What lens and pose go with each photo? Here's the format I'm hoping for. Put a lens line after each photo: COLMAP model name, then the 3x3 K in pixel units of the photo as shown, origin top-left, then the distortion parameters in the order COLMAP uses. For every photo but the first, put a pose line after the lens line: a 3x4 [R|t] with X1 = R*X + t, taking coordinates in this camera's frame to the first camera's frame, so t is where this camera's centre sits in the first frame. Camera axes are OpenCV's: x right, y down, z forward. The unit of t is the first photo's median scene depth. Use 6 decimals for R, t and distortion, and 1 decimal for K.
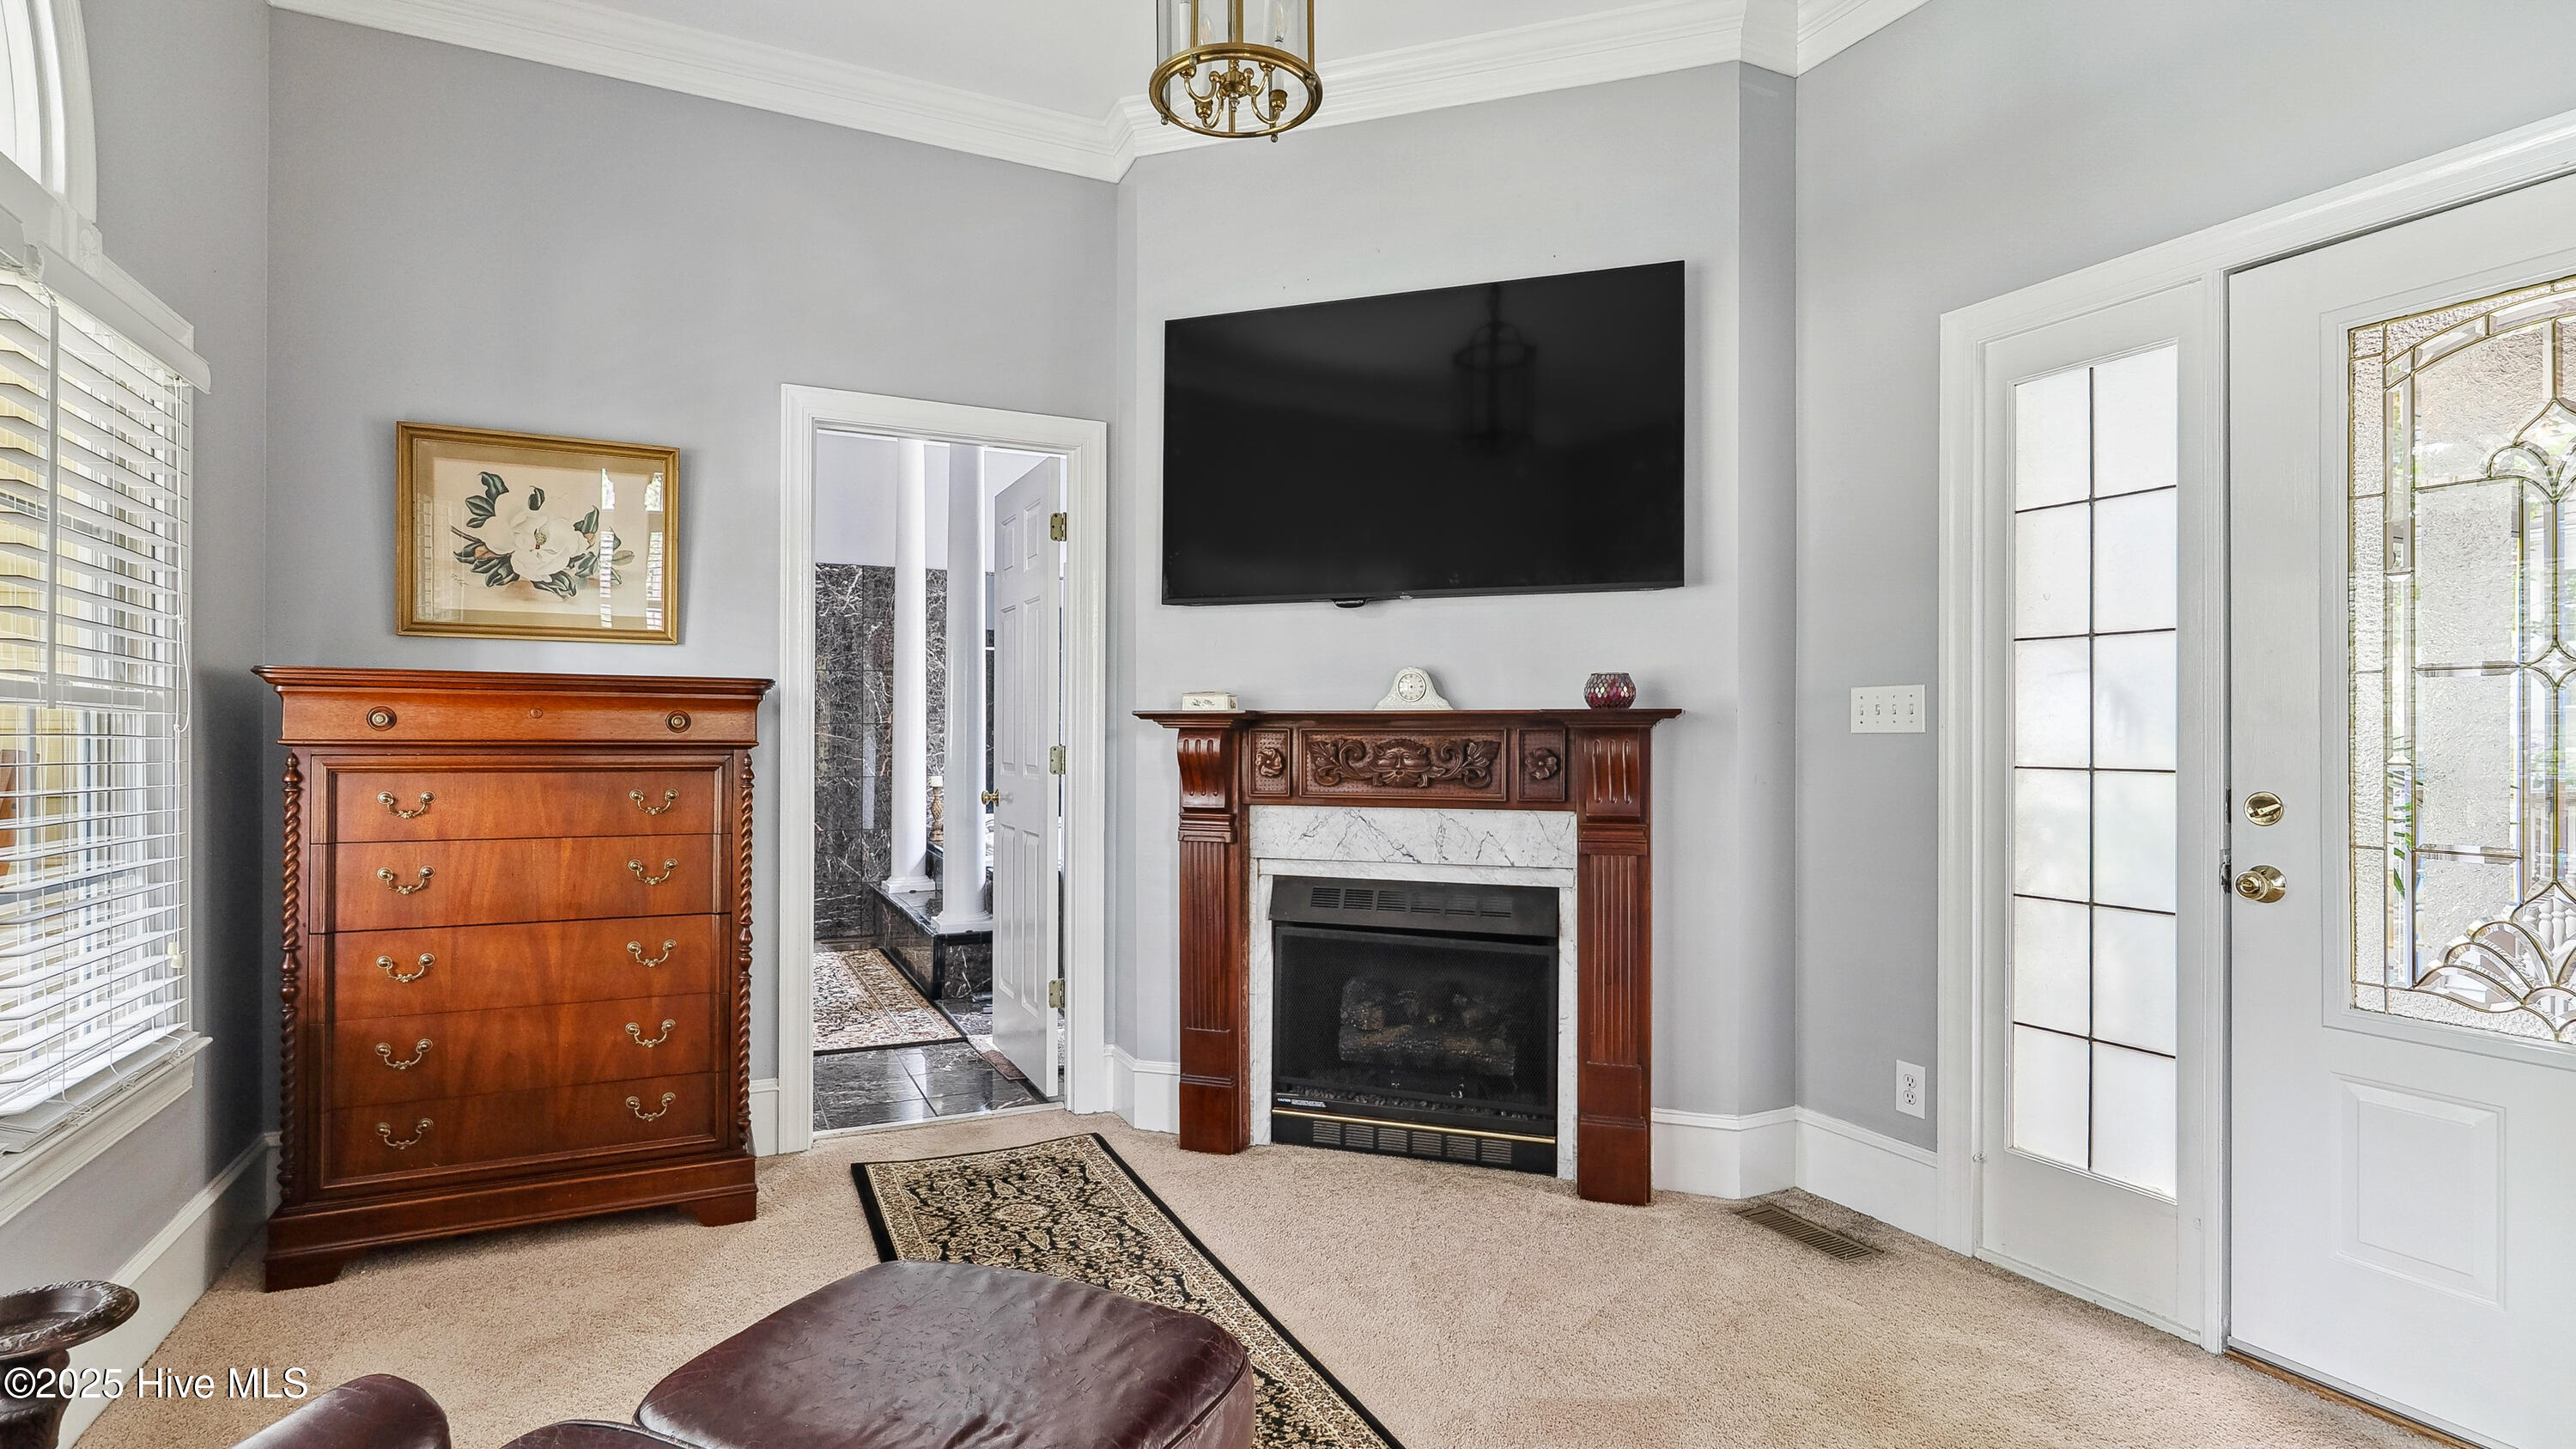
lens RADIAL K [[1247.8, 0, 1285.1], [0, 1247.8, 721.4], [0, 0, 1]] dist [-0.051794, -0.003578]
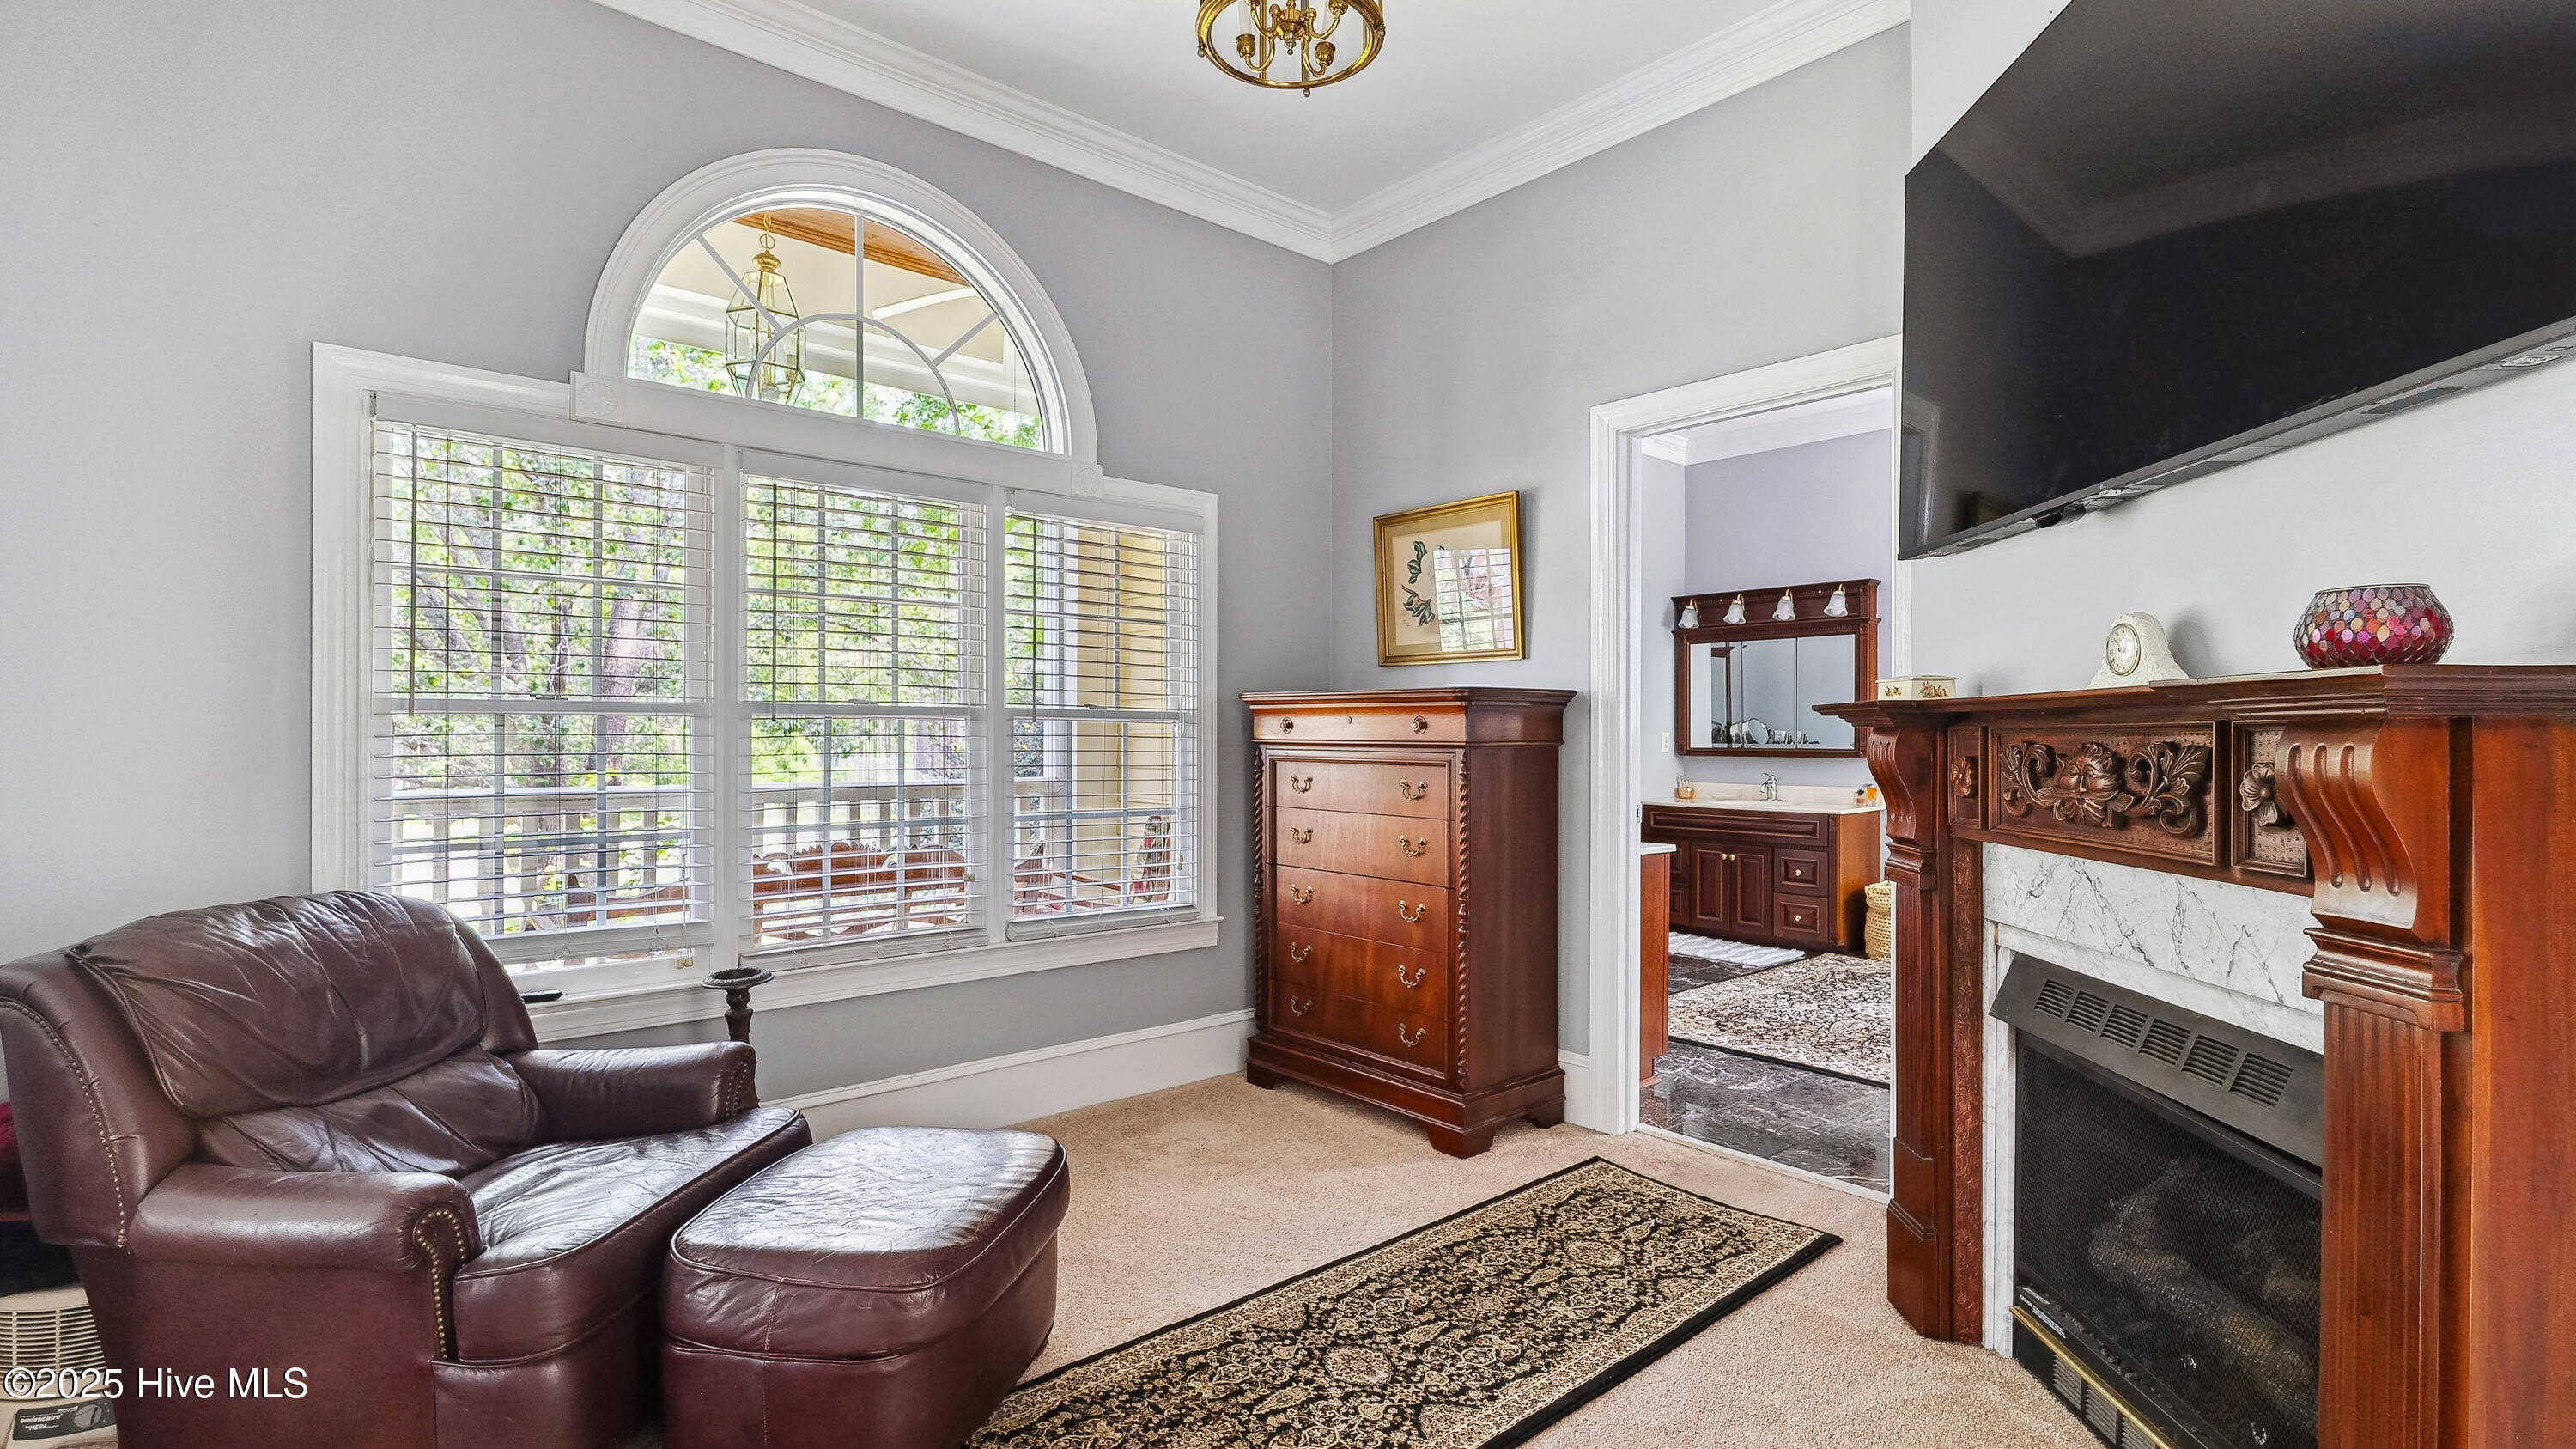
lens RADIAL K [[1247.8, 0, 1450.3], [0, 1247.8, 739.1], [0, 0, 1]] dist [-0.051794, -0.003578]
pose [[0.240889, -0.002410, -0.970550, 0.646170], [0.005355, 0.999985, -0.001154, 0.014387], [0.970538, -0.004919, 0.240898, 0.664022]]
